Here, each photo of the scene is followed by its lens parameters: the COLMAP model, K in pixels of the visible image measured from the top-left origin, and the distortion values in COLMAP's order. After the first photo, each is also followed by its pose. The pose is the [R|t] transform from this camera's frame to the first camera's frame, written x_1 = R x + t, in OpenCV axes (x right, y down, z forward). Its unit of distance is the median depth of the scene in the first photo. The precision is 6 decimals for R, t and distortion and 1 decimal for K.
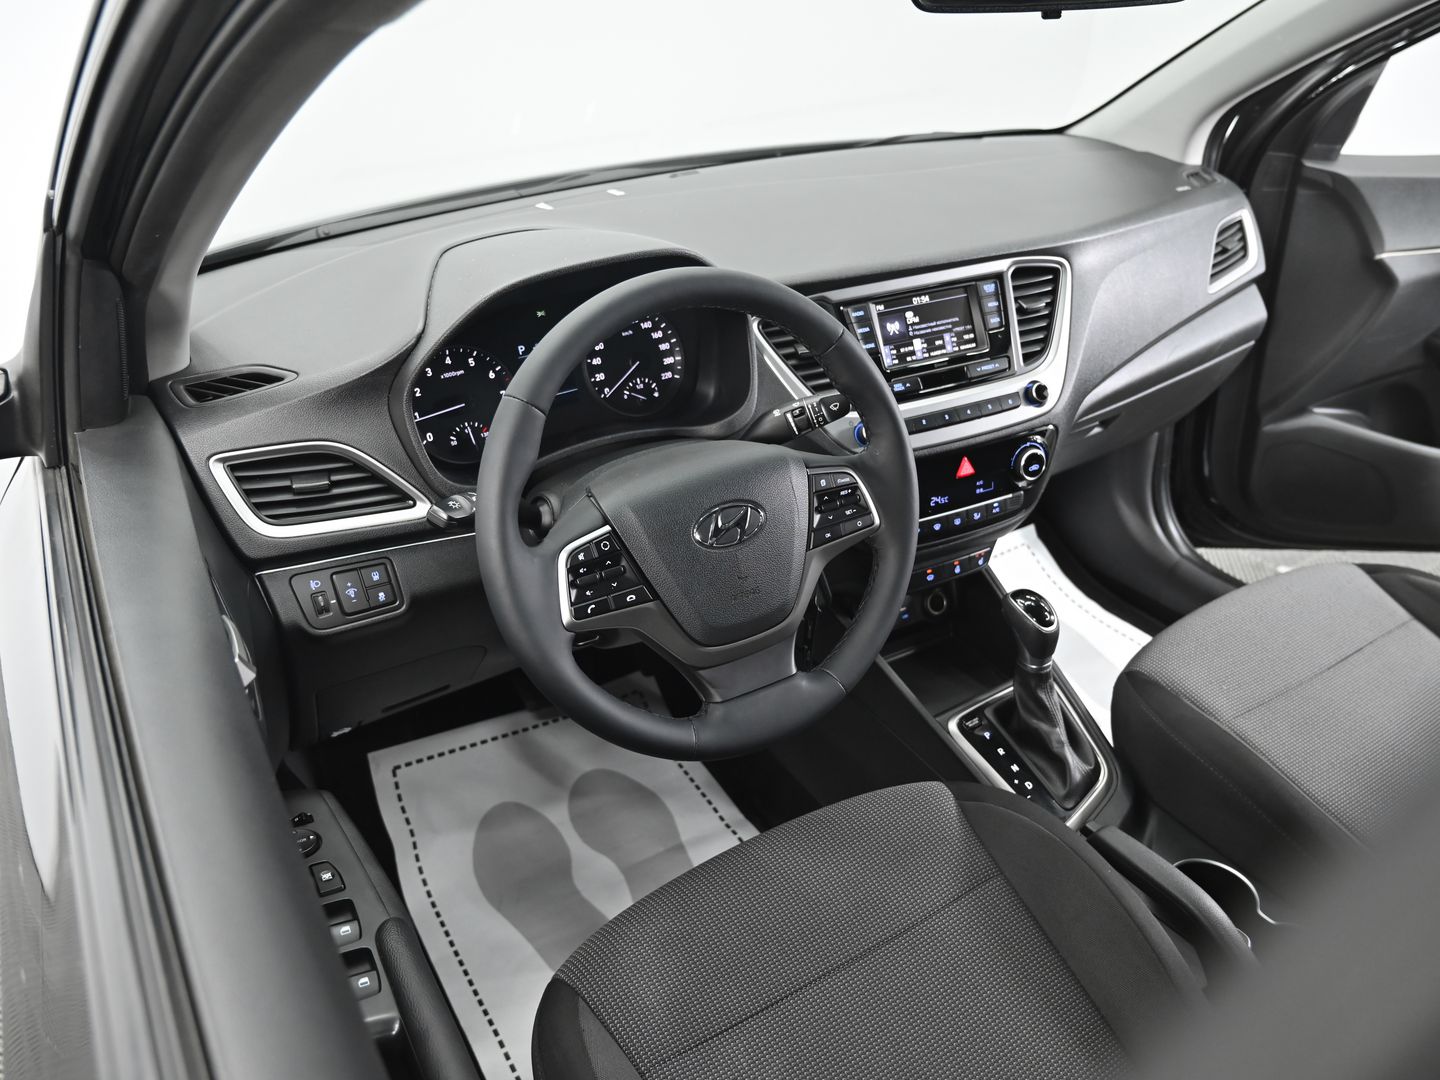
lens RADIAL K [[1075.4, 0, 720.0], [0, 1075.4, 540.0], [0, 0, 1]] dist [-0.002655, -0.004851]
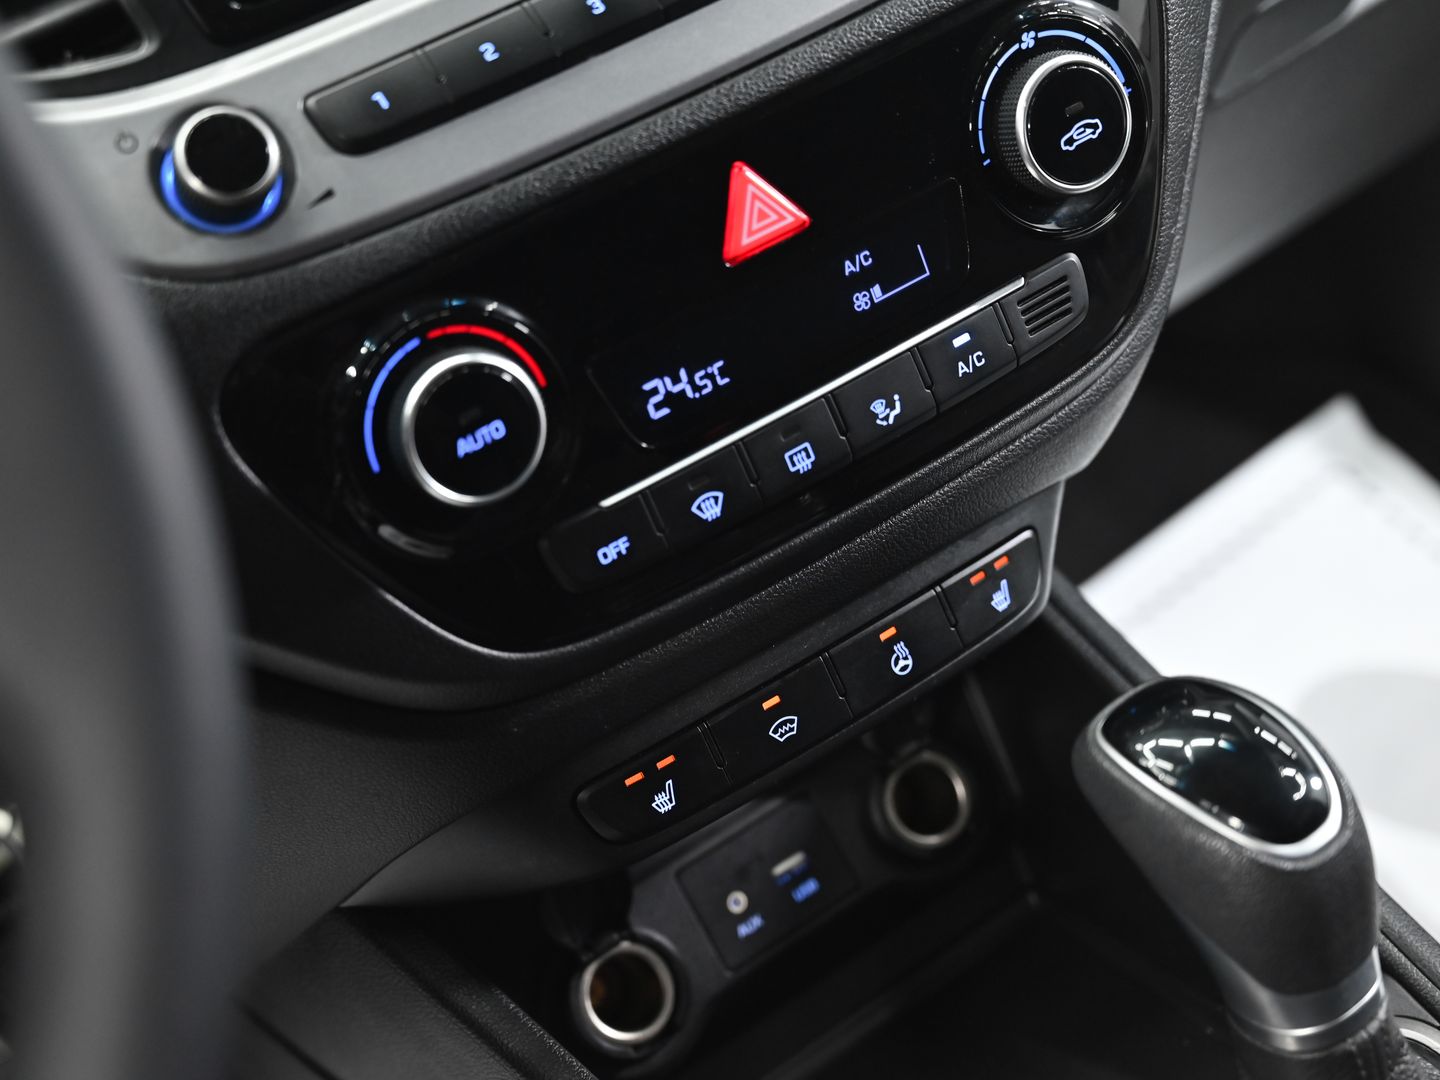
lens RADIAL K [[2347.3, 0, 719.3], [0, 2347.3, 471.1], [0, 0, 1]] dist [0.366846, -4.508315]
pose [[0.964751, -0.262154, -0.023035, 0.216045], [0.259755, 0.962643, -0.076454, 0.017867], [0.042217, 0.067775, 0.996807, 0.523111]]
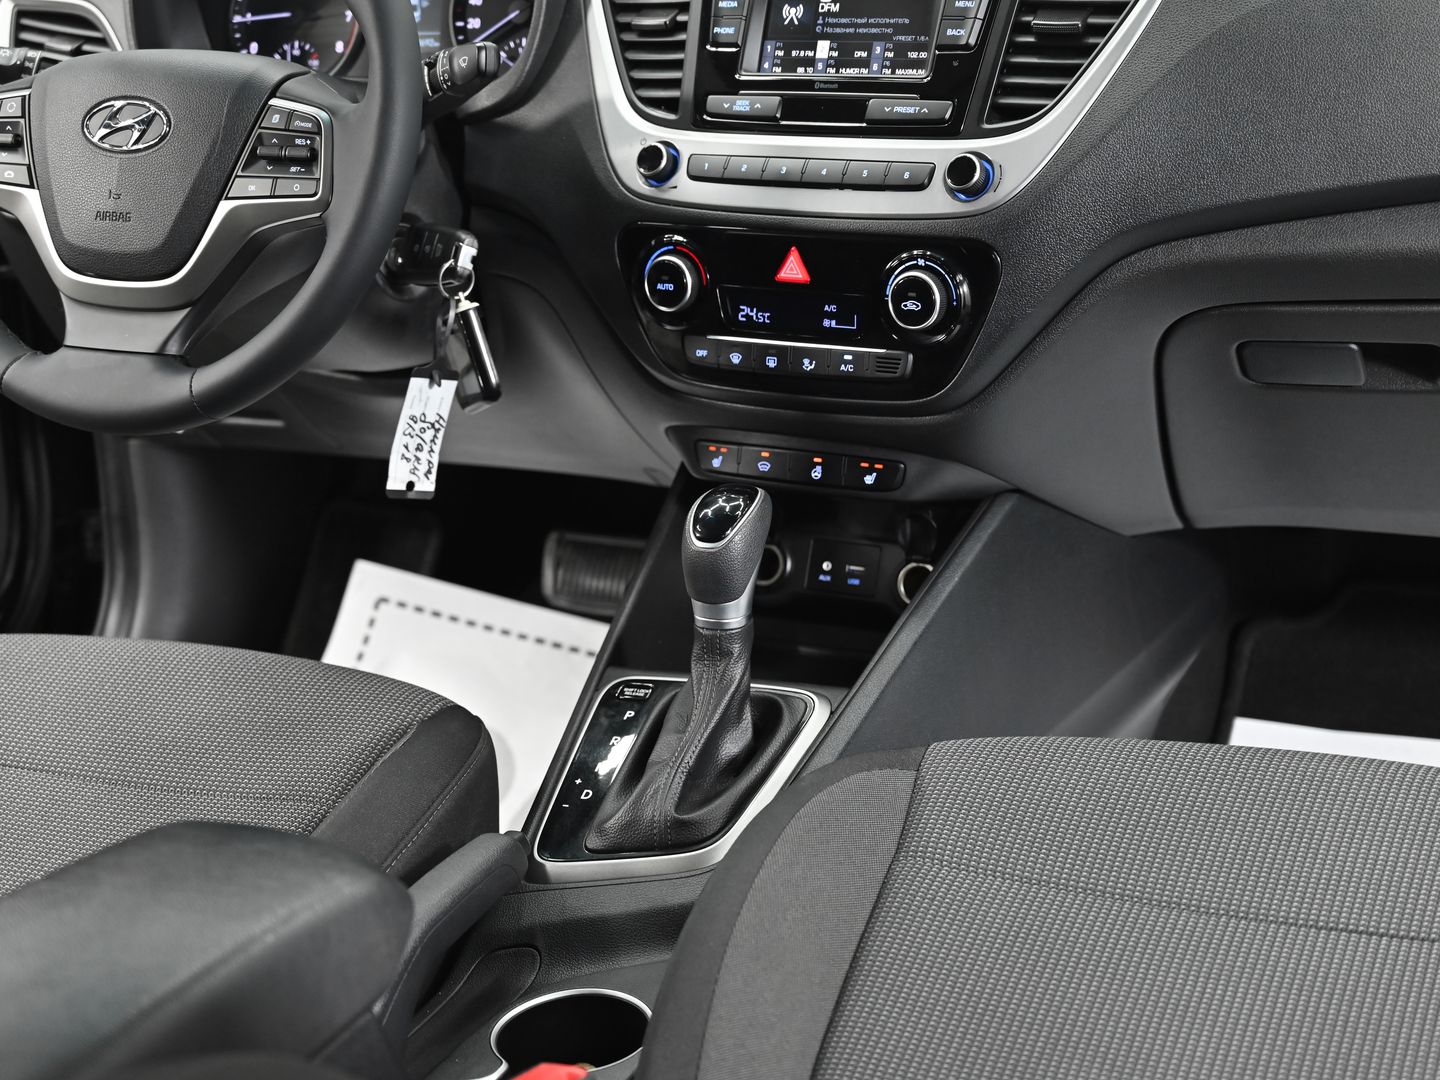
lens RADIAL K [[2537.5, 0, 720.0], [0, 2537.5, 540.0], [0, 0, 1]] dist [0.008314, 0.100421]
pose [[0.551147, 0.270987, -0.789178, 1.278000], [-0.364065, 0.929118, 0.064783, -0.006700], [0.750795, 0.251607, 0.610738, 0.196768]]
